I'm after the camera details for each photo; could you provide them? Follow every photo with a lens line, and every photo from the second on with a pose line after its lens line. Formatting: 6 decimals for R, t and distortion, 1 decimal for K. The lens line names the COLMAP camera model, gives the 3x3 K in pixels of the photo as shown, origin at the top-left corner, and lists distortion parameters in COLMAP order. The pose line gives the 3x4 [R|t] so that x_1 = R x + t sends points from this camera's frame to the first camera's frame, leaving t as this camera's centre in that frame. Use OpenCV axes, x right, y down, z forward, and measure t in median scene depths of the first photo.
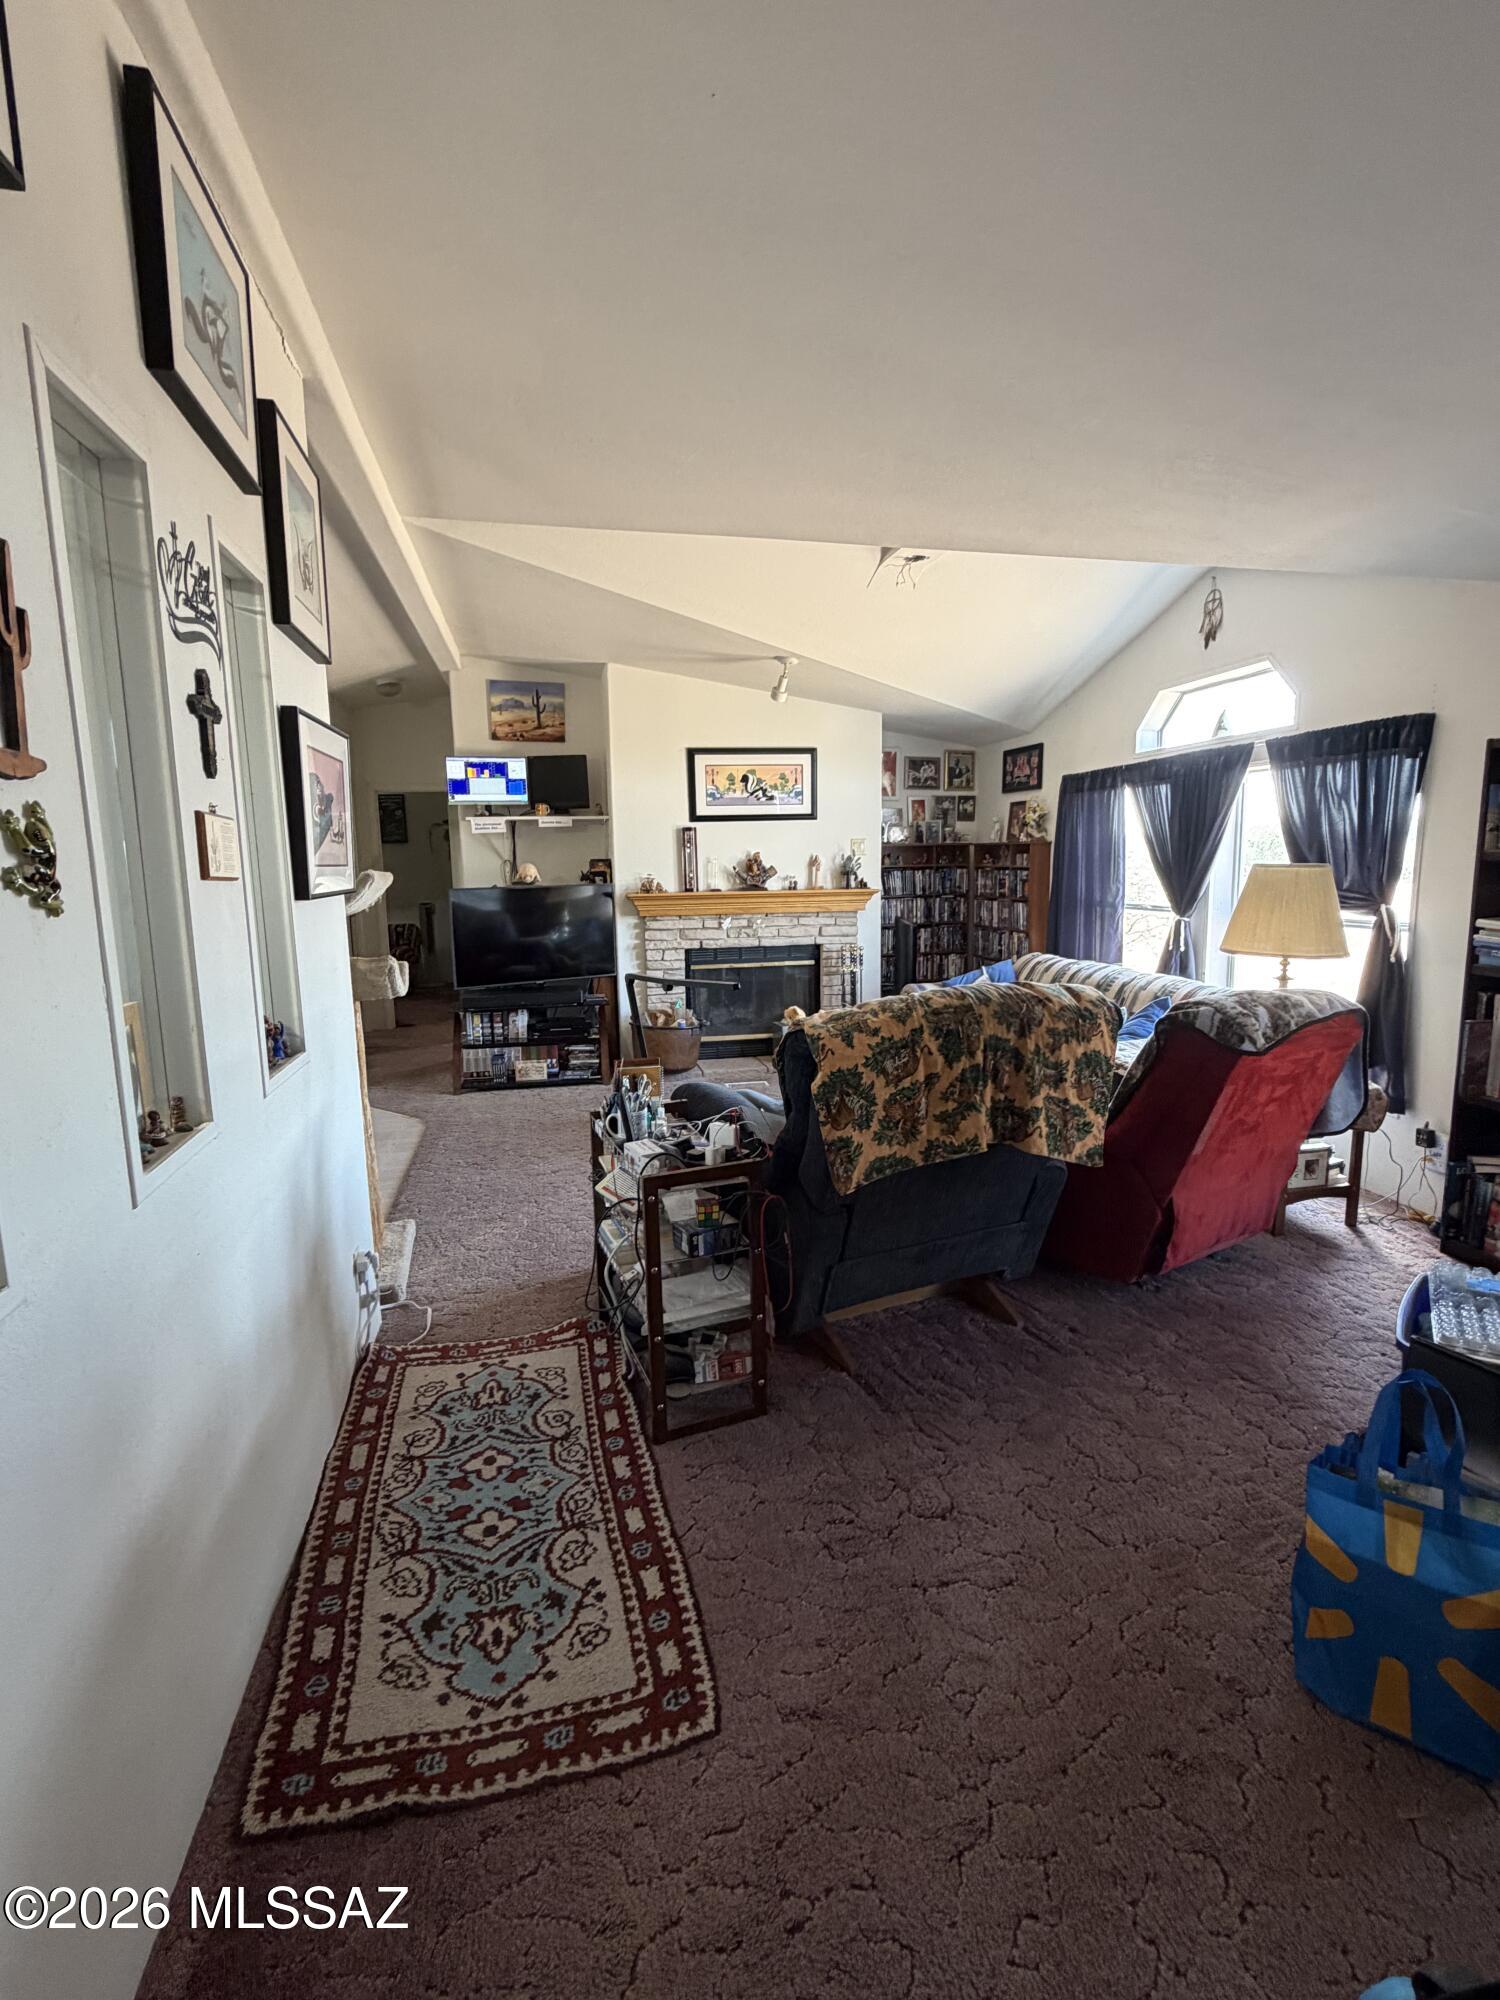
lens RADIAL K [[944.1, 0, 753.1], [0, 944.1, 999.7], [0, 0, 1]] dist [0.014172, -0.000151]
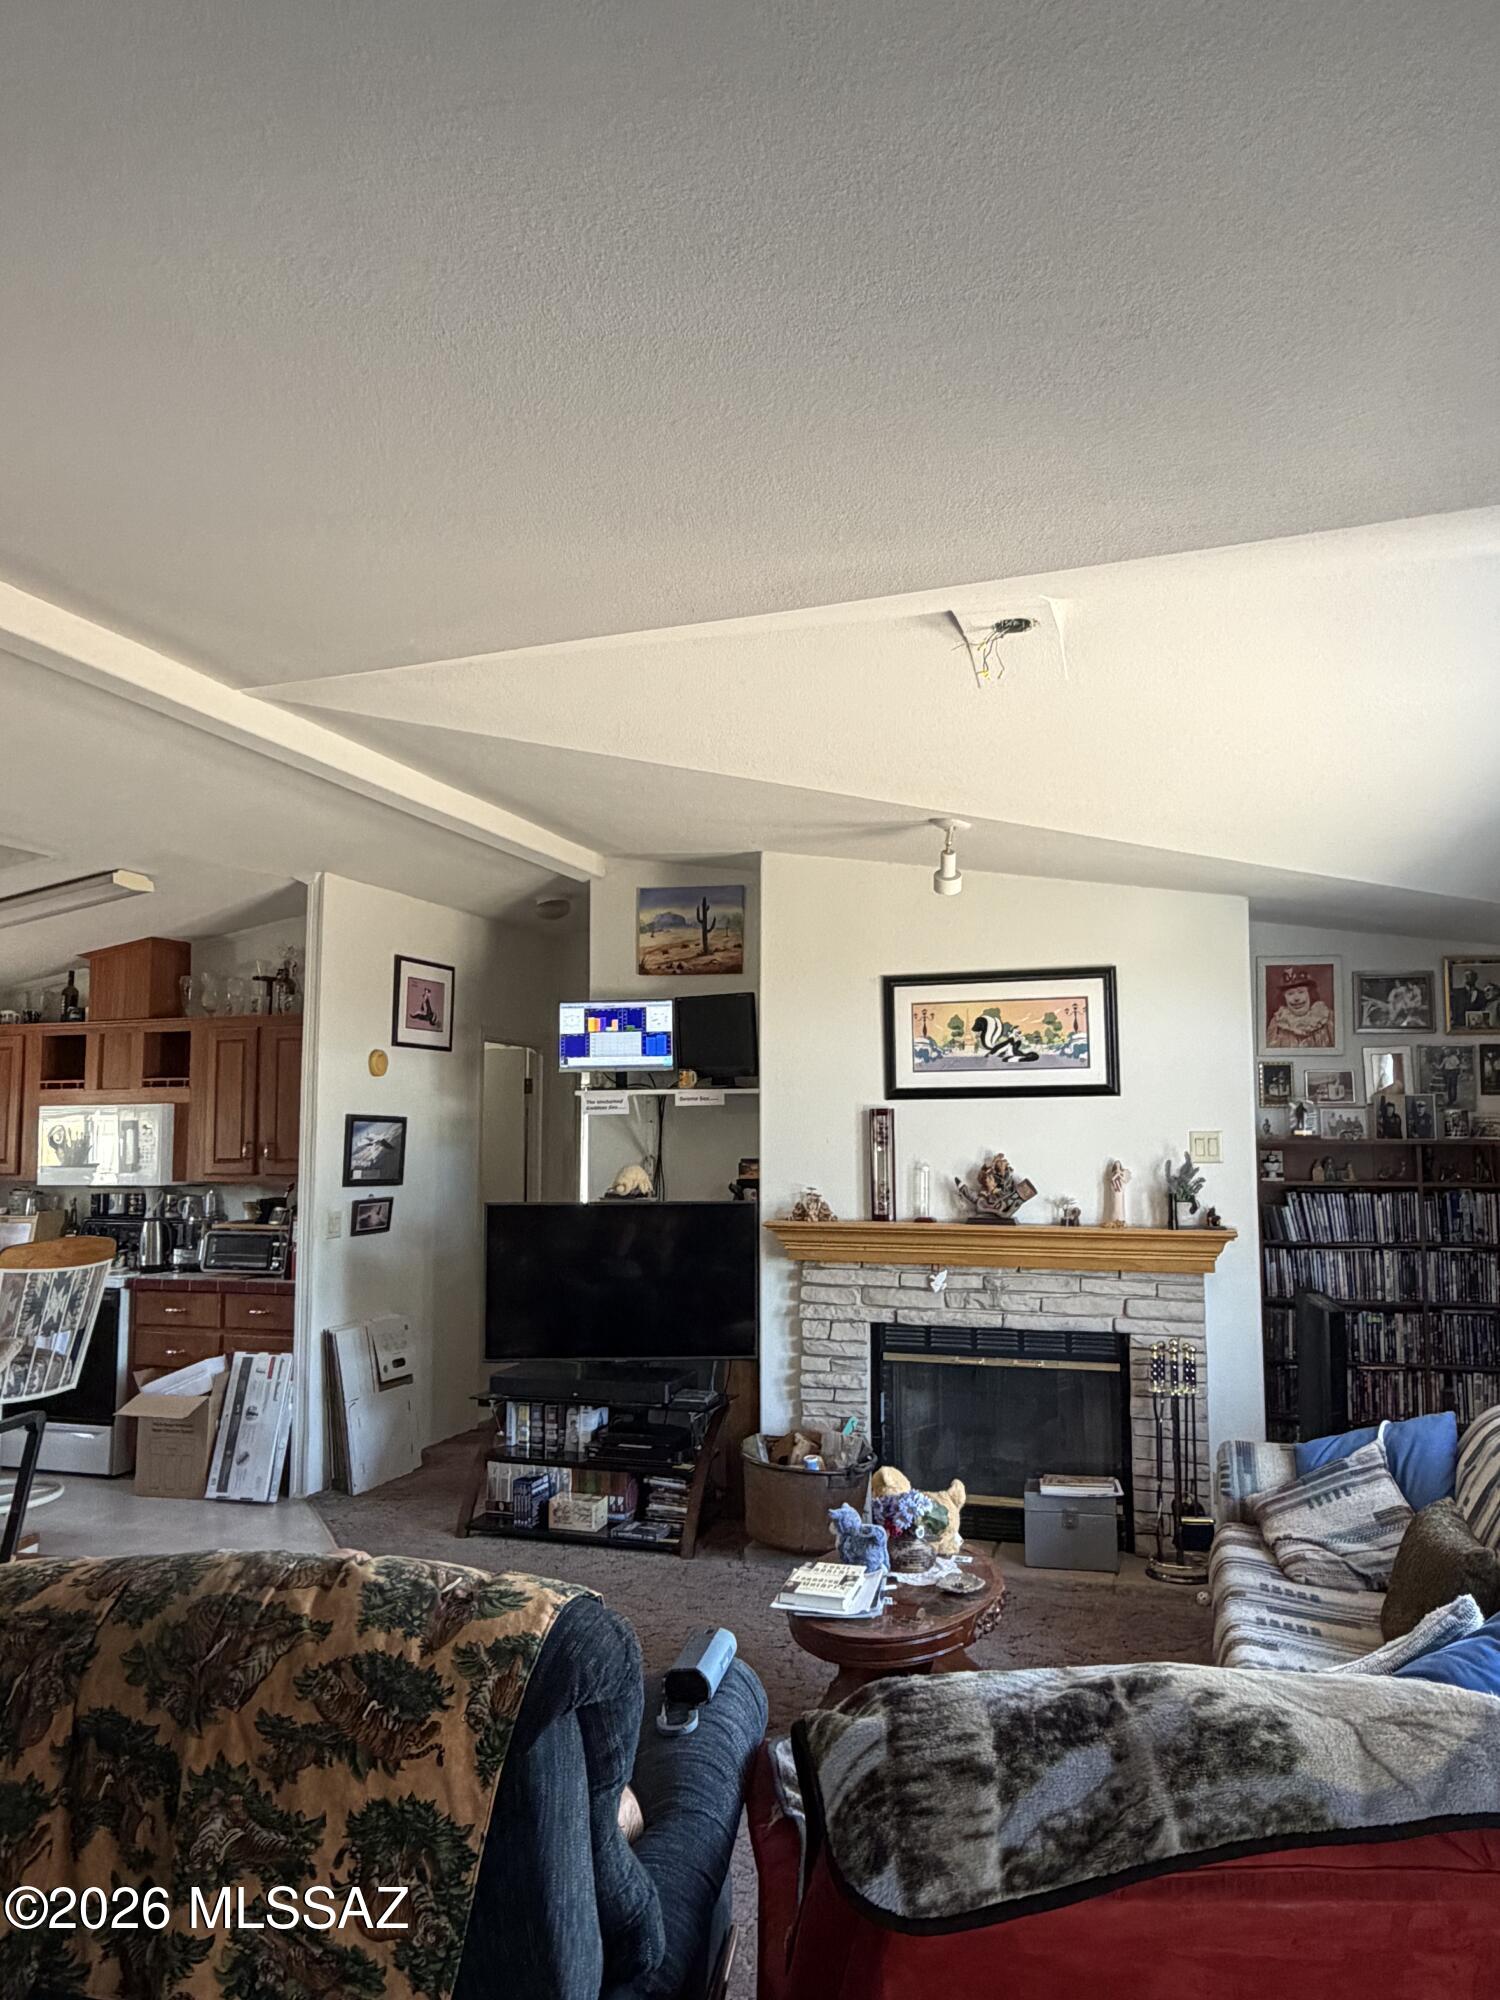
lens RADIAL K [[1435.1, 0, 749.0], [0, 1435.1, 1005.6], [0, 0, 1]] dist [0.001658, -0.000299]
pose [[0.868422, -0.027816, -0.495045, 0.292401], [-0.085985, 0.974849, -0.205613, -0.055484], [0.488314, 0.221125, 0.844188, 0.201124]]
